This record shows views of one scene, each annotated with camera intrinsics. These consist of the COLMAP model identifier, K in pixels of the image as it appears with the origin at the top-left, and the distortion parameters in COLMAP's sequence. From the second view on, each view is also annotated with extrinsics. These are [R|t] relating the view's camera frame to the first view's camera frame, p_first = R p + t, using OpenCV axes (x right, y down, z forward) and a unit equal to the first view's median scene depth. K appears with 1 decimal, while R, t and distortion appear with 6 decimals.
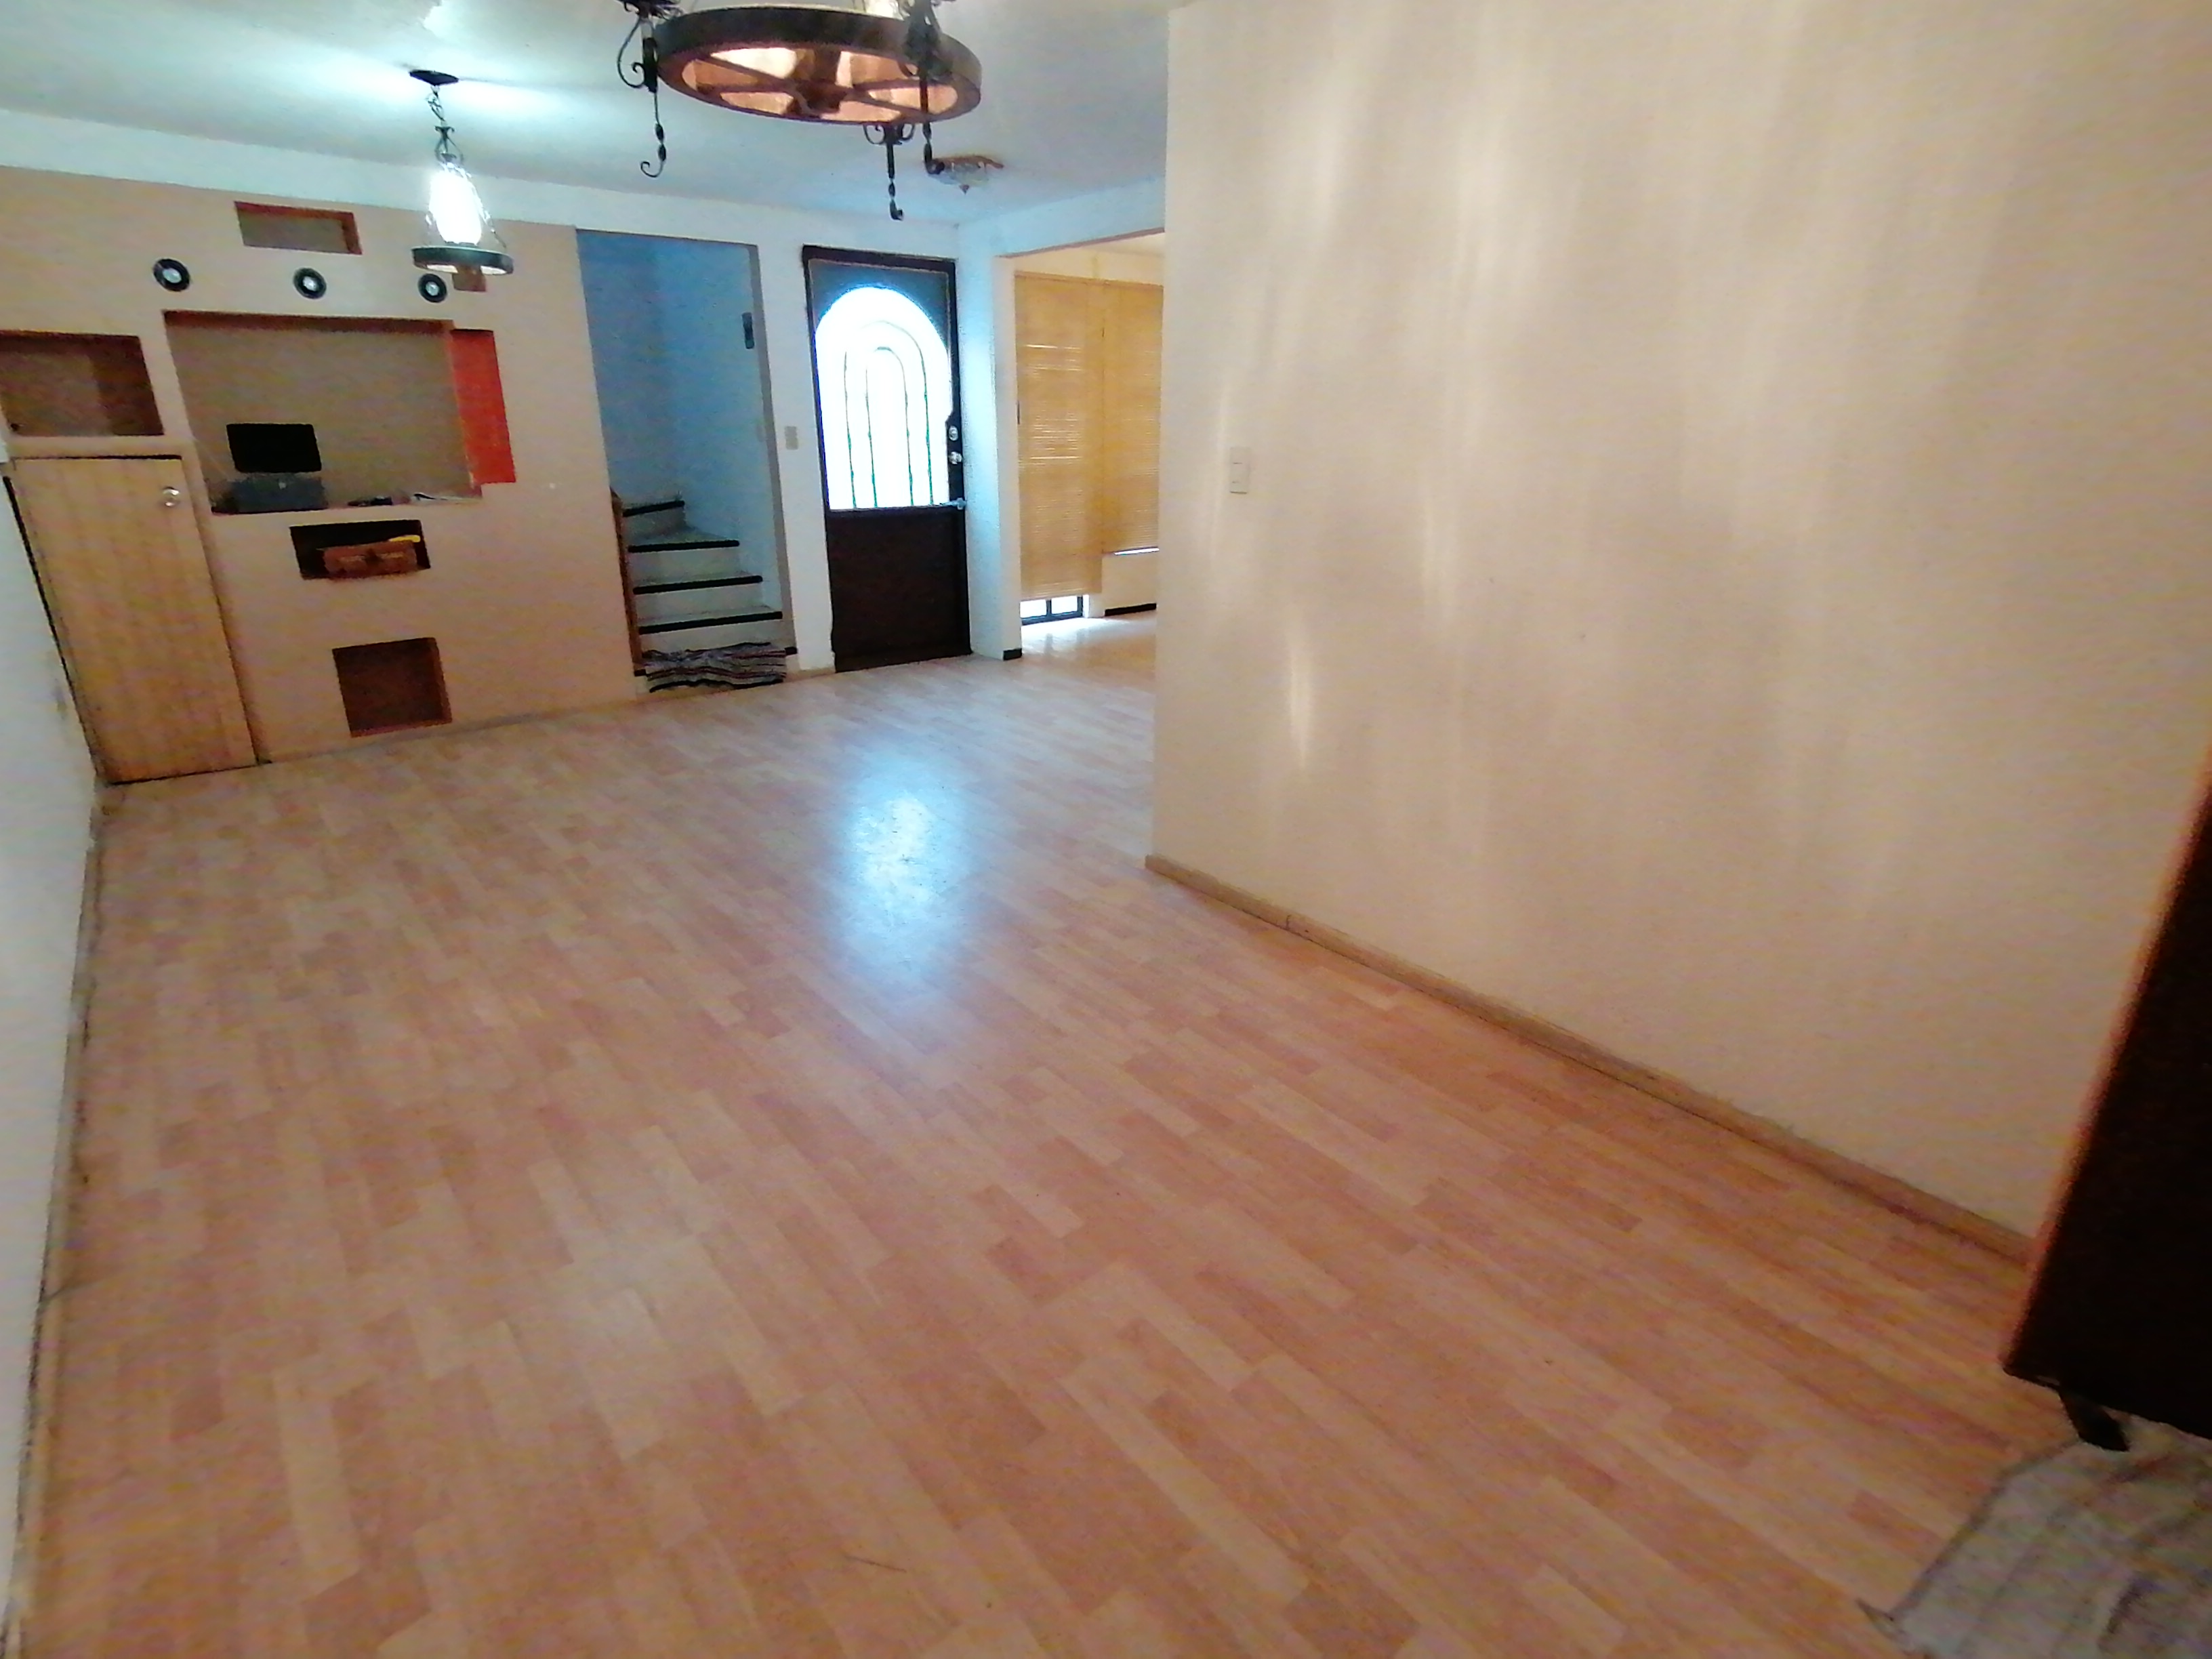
lens RADIAL K [[1114.7, 0, 1104.4], [0, 1114.7, 828.8], [0, 0, 1]] dist [0.003802, -0.000975]
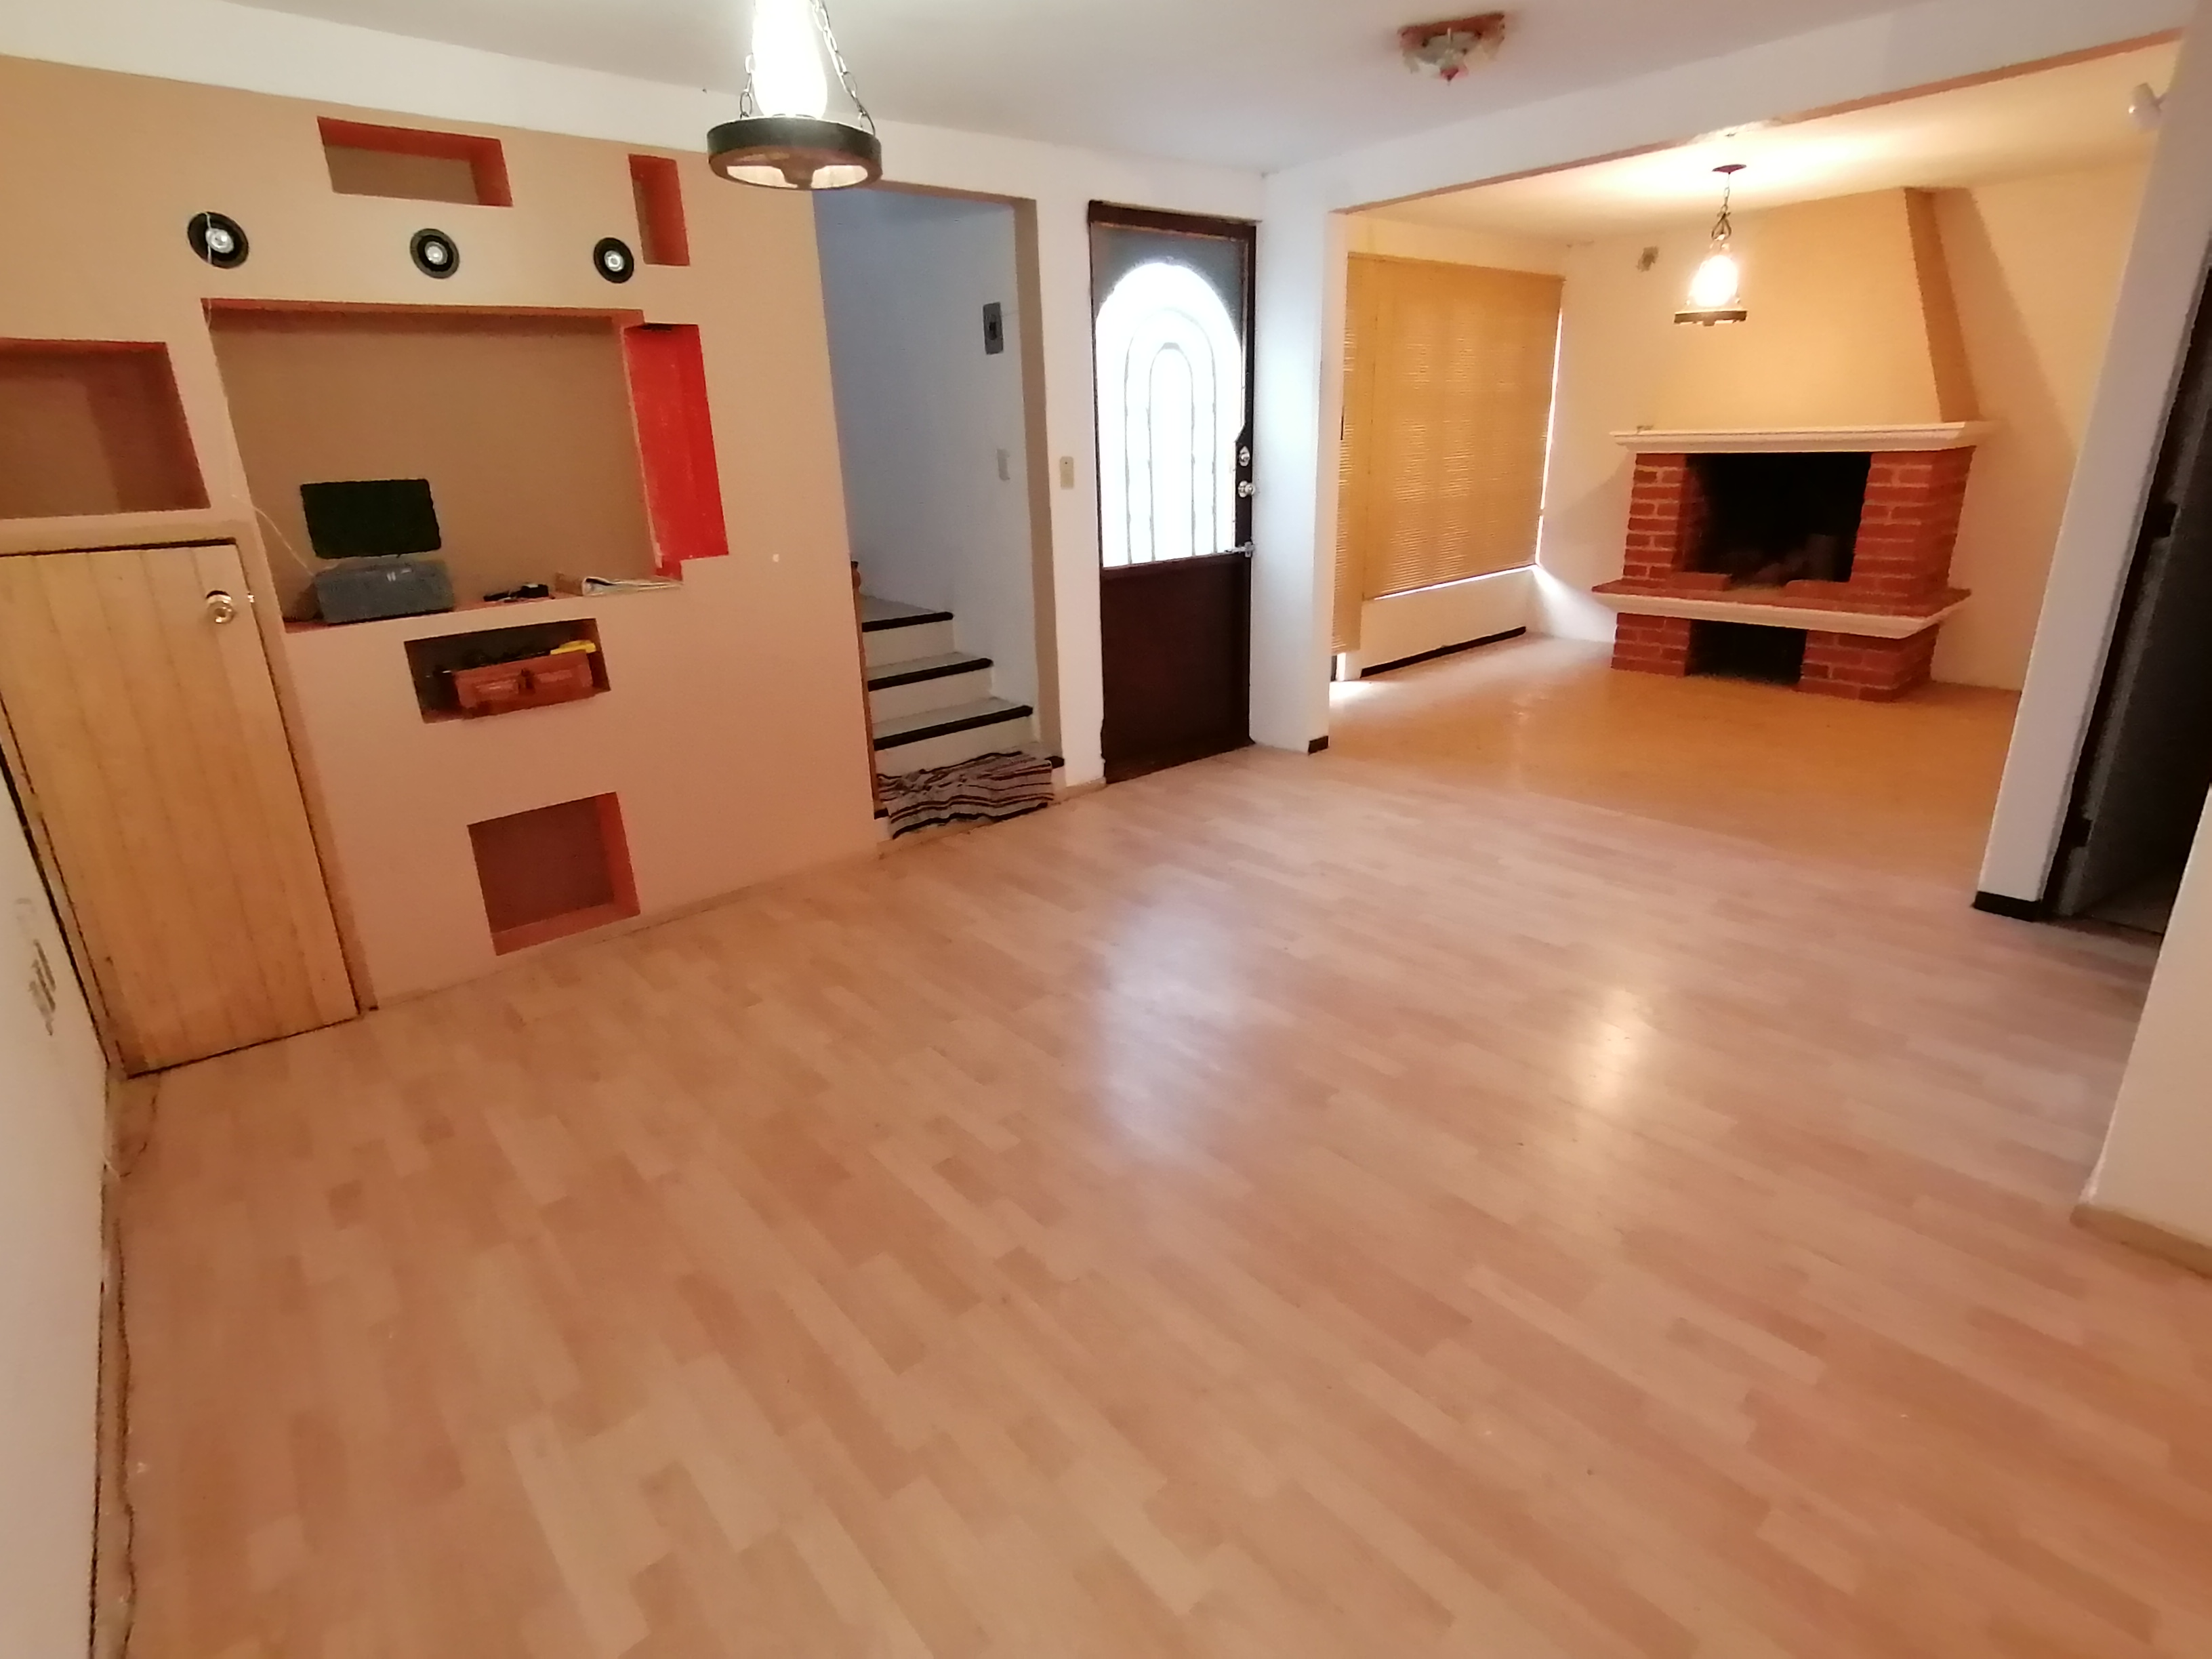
lens RADIAL K [[1114.7, 0, 1107.0], [0, 1114.7, 821.9], [0, 0, 1]] dist [0.003802, -0.000975]
pose [[0.998972, -0.044646, 0.007876, -0.330634], [0.044837, 0.998656, -0.026012, -0.129831], [-0.006704, 0.026338, 0.999631, 0.356744]]
